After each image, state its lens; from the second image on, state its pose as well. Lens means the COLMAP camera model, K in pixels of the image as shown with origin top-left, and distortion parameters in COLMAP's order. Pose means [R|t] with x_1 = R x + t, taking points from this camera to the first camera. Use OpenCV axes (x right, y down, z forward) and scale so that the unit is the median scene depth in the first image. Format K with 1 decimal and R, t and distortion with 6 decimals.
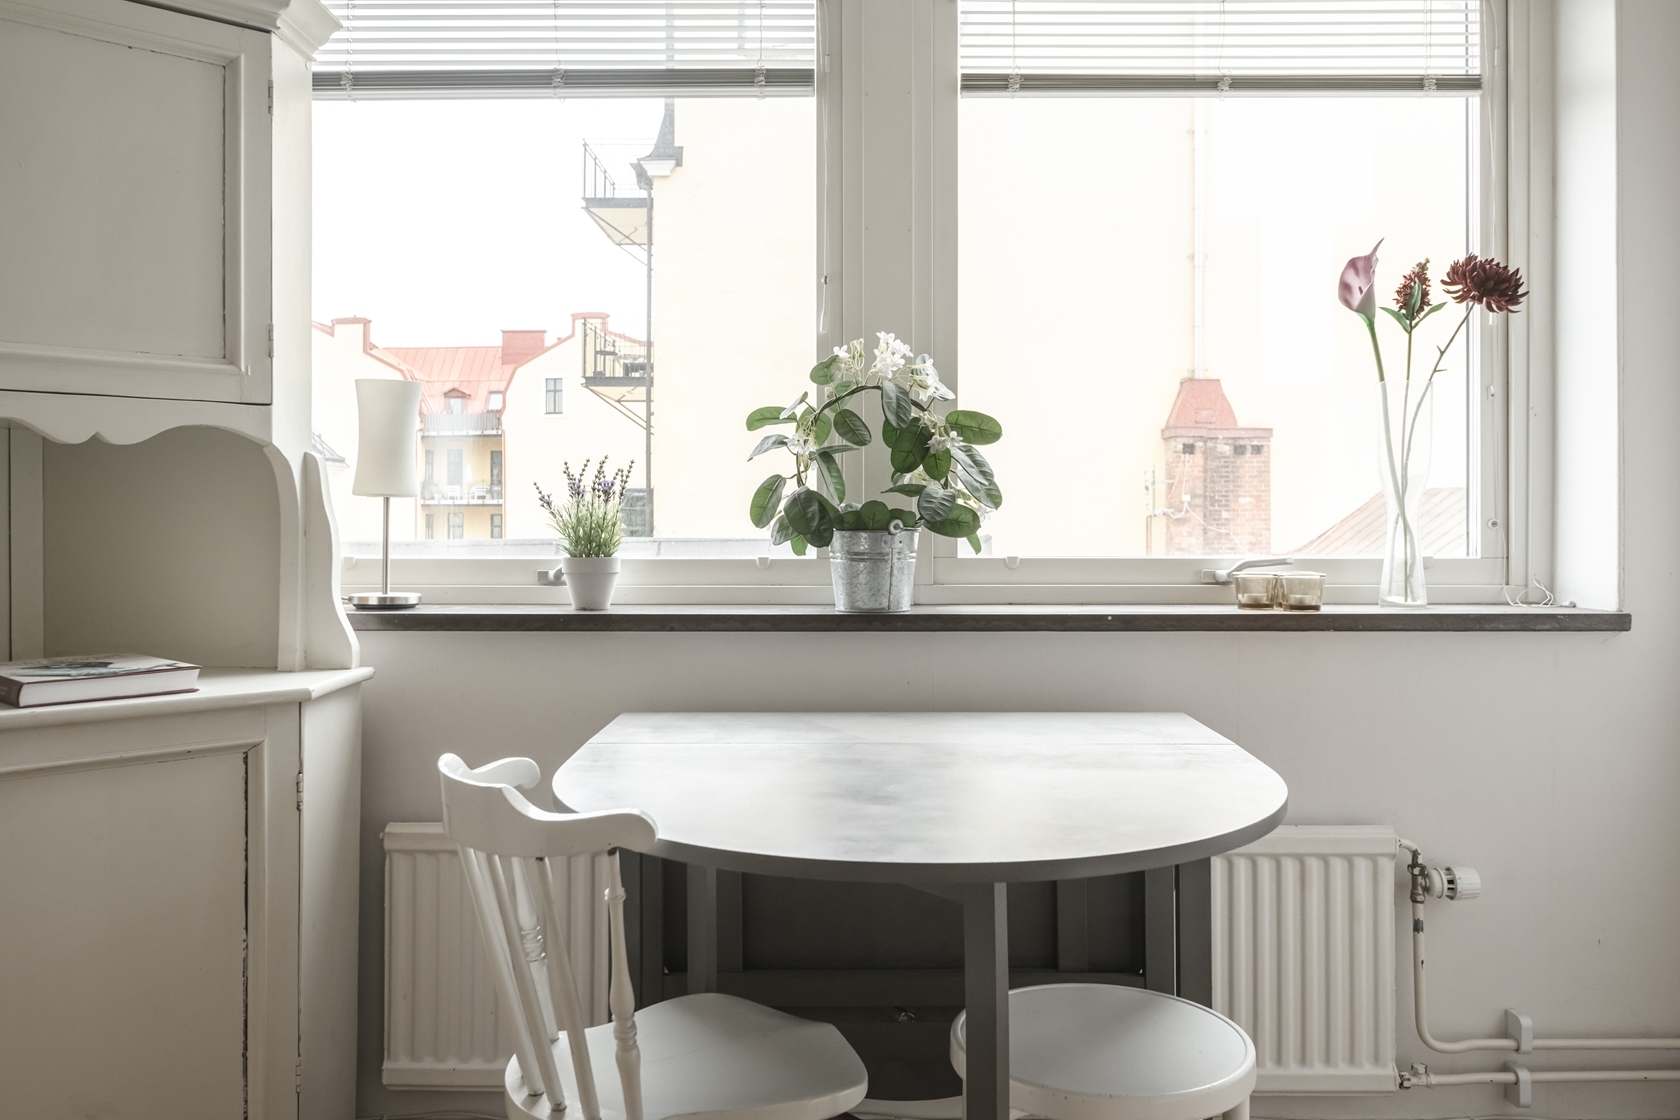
lens RADIAL K [[1355.6, 0, 840.5], [0, 1355.6, 507.6], [0, 0, 1]] dist [-0.003046, -0.002254]
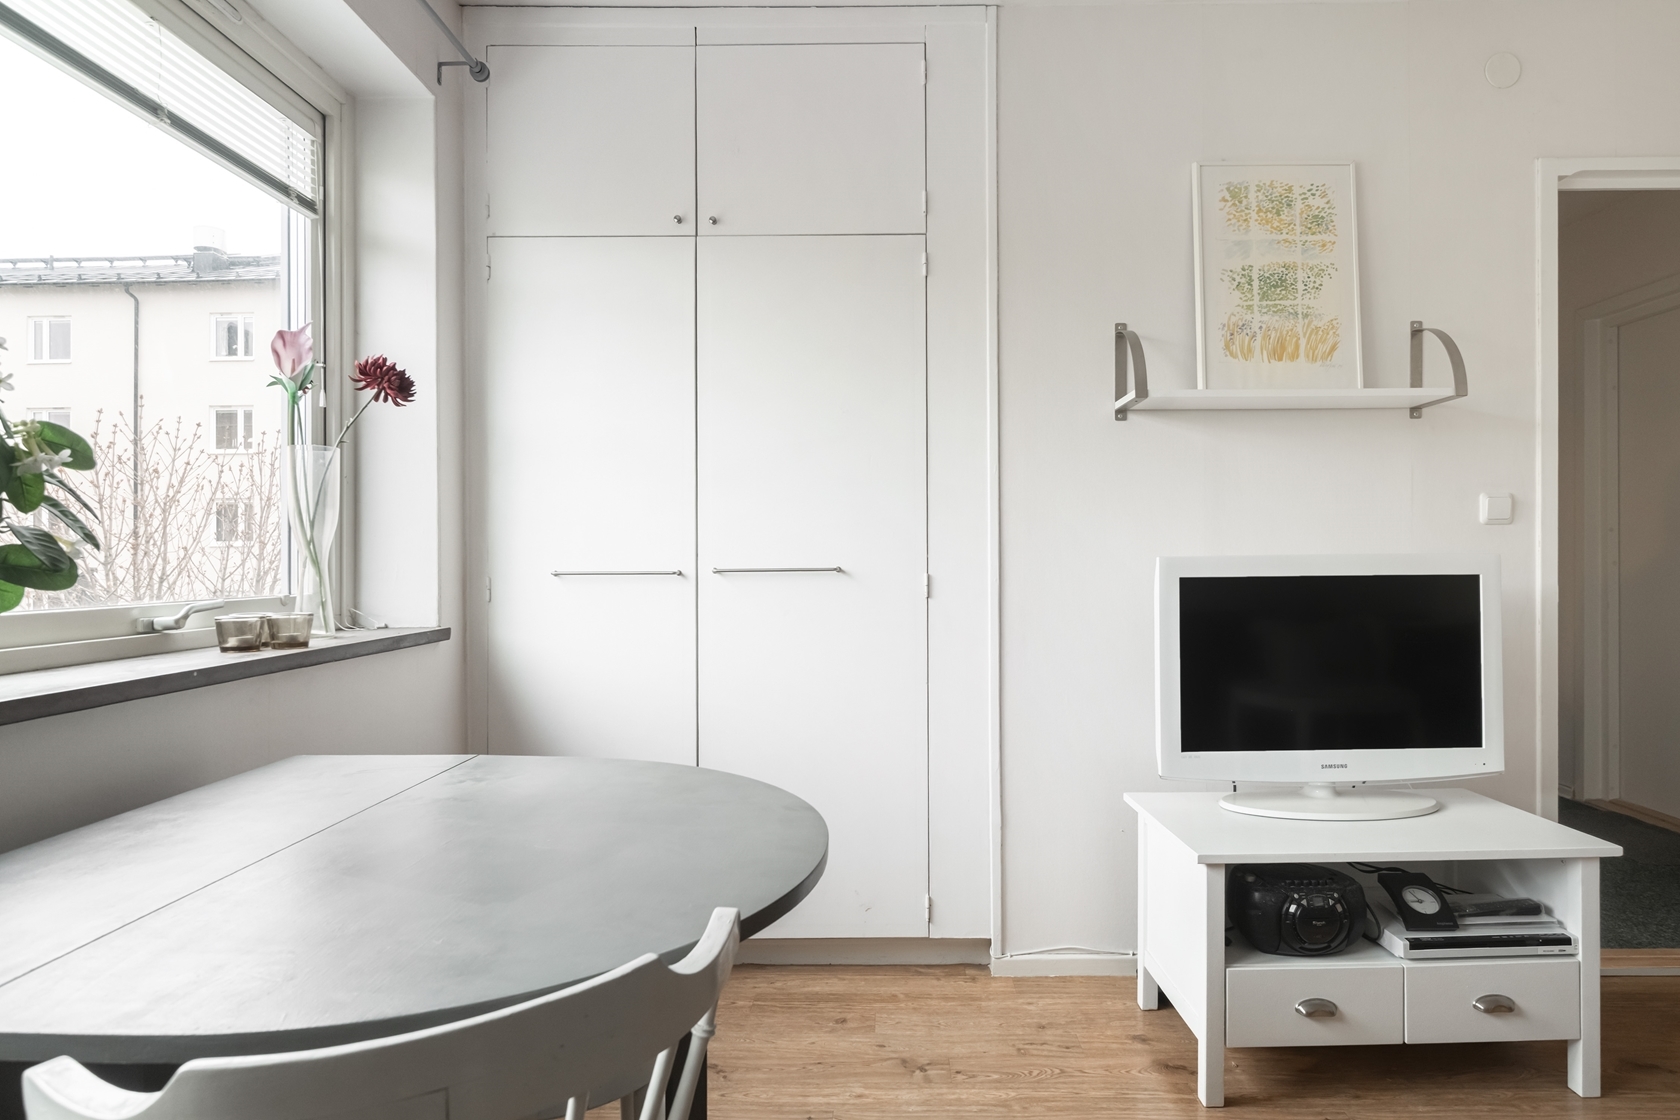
lens RADIAL K [[983.7, 0, 840.0], [0, 983.7, 560.0], [0, 0, 1]] dist [0.002393, 0.000723]
pose [[0.025114, -0.003532, 0.999678, -0.425950], [0.002808, 0.999990, 0.003462, 0.003899], [-0.999681, 0.002720, 0.025123, 0.522320]]
